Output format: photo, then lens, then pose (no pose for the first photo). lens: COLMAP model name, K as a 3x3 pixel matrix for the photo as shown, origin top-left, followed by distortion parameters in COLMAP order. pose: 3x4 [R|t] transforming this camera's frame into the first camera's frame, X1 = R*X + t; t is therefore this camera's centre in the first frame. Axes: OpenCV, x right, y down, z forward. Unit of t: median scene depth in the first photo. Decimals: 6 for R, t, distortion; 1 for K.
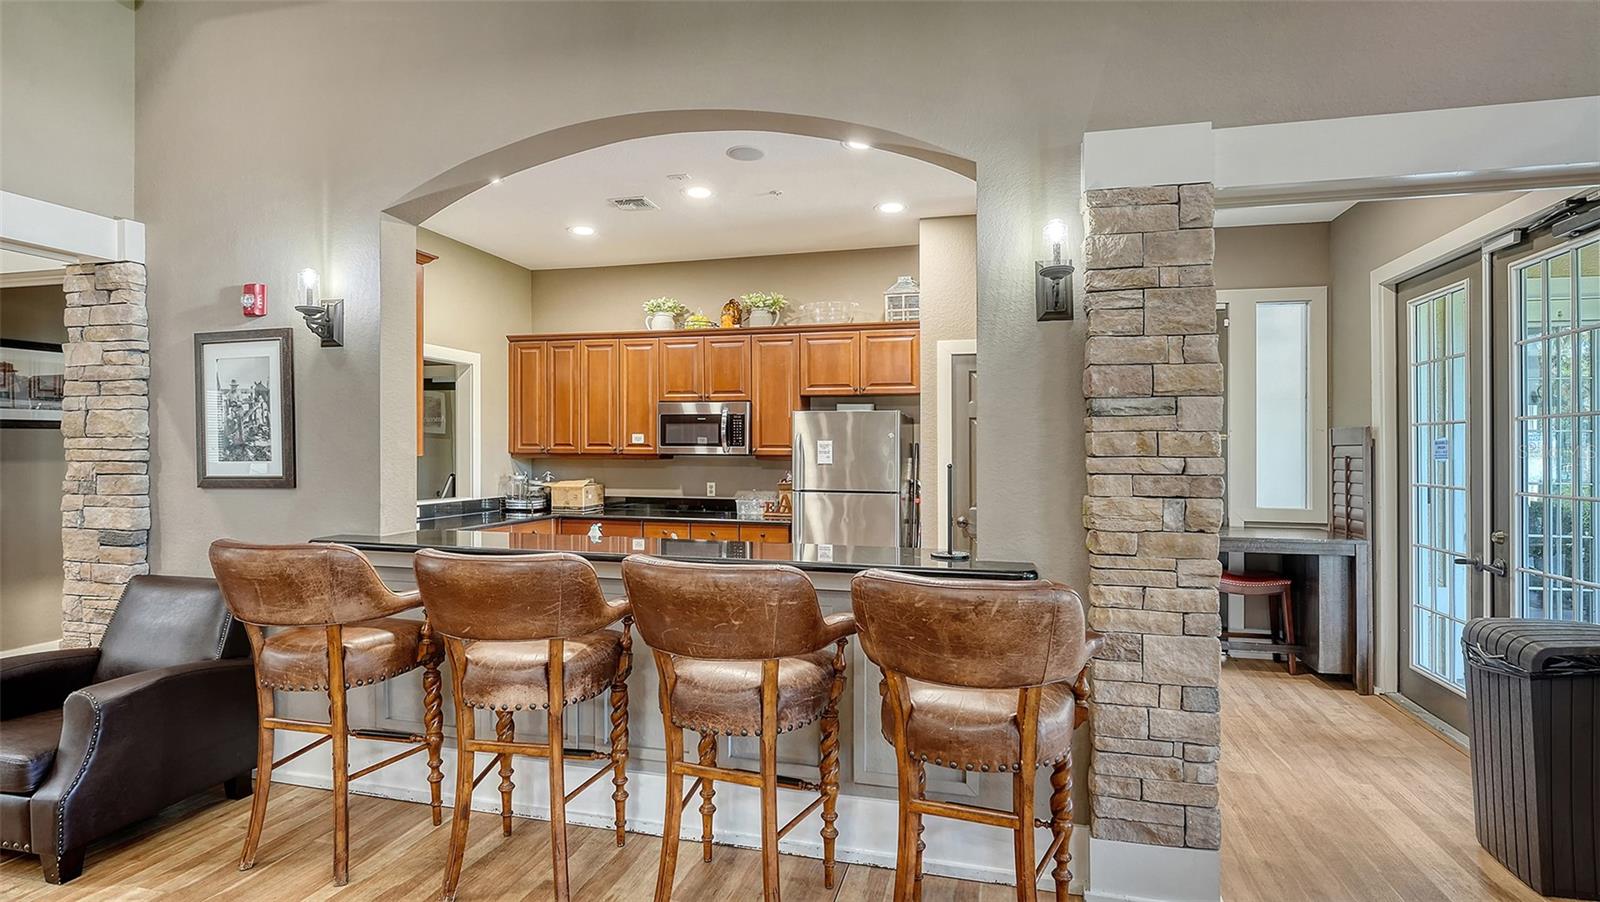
lens RADIAL K [[786.1, 0, 796.5], [0, 786.1, 451.5], [0, 0, 1]] dist [-0.001167, -0.000068]
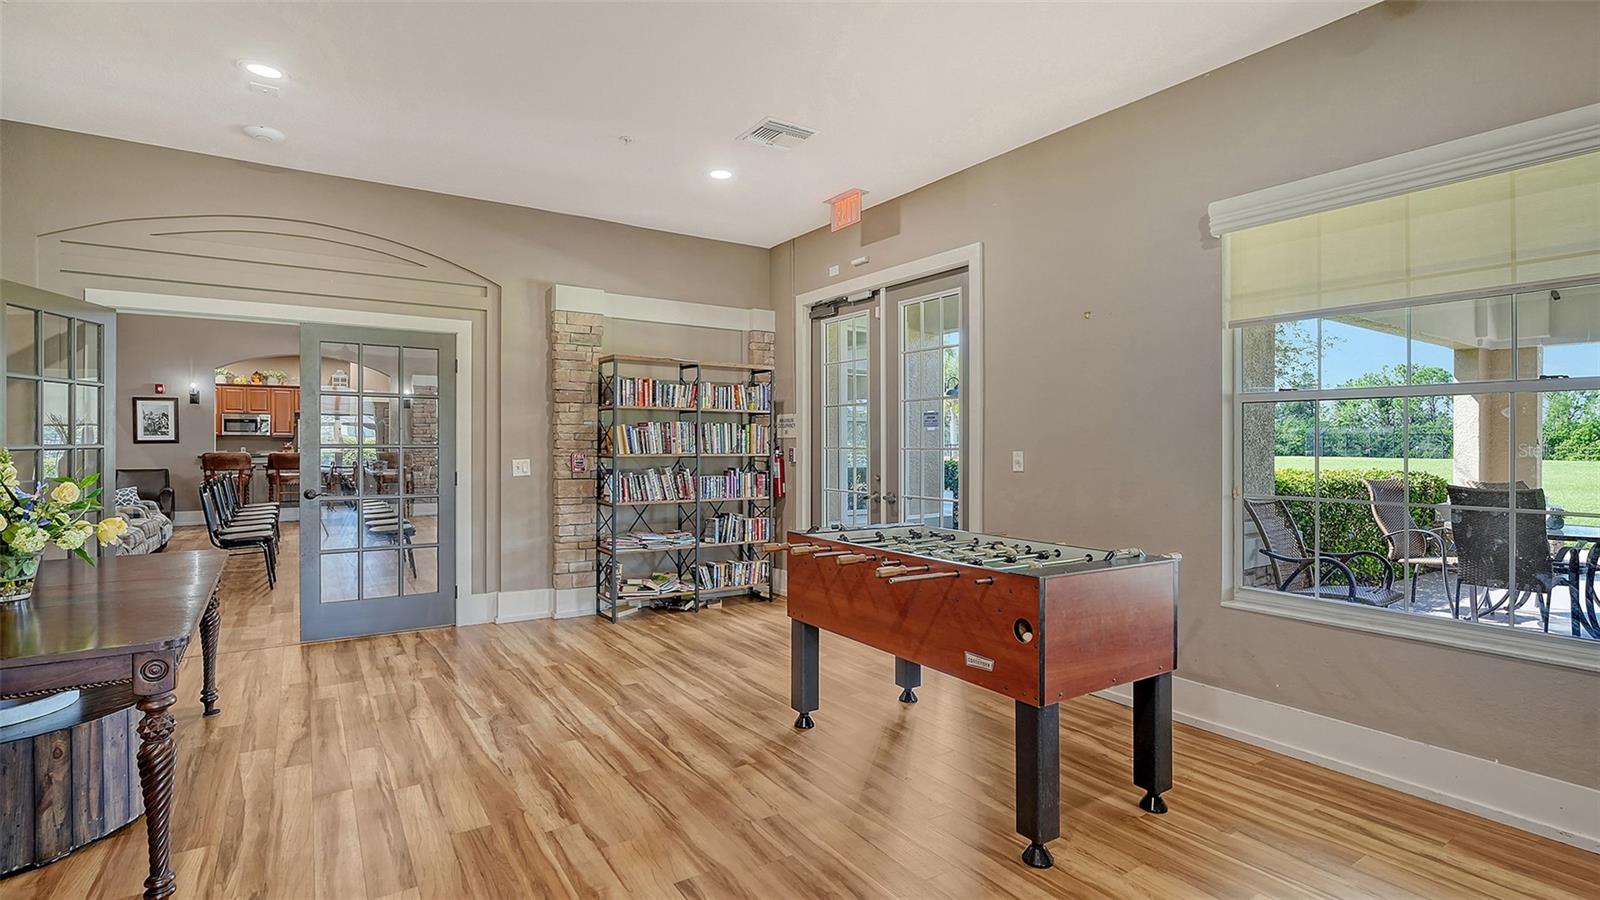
lens RADIAL K [[748.1, 0, 792.5], [0, 748.1, 444.6], [0, 0, 1]] dist [-0.004143, -0.000304]
pose [[0.665056, -0.004917, 0.746778, -1.291233], [-0.000022, 0.999978, 0.006604, 0.031021], [-0.746794, -0.004408, 0.665041, -3.249602]]
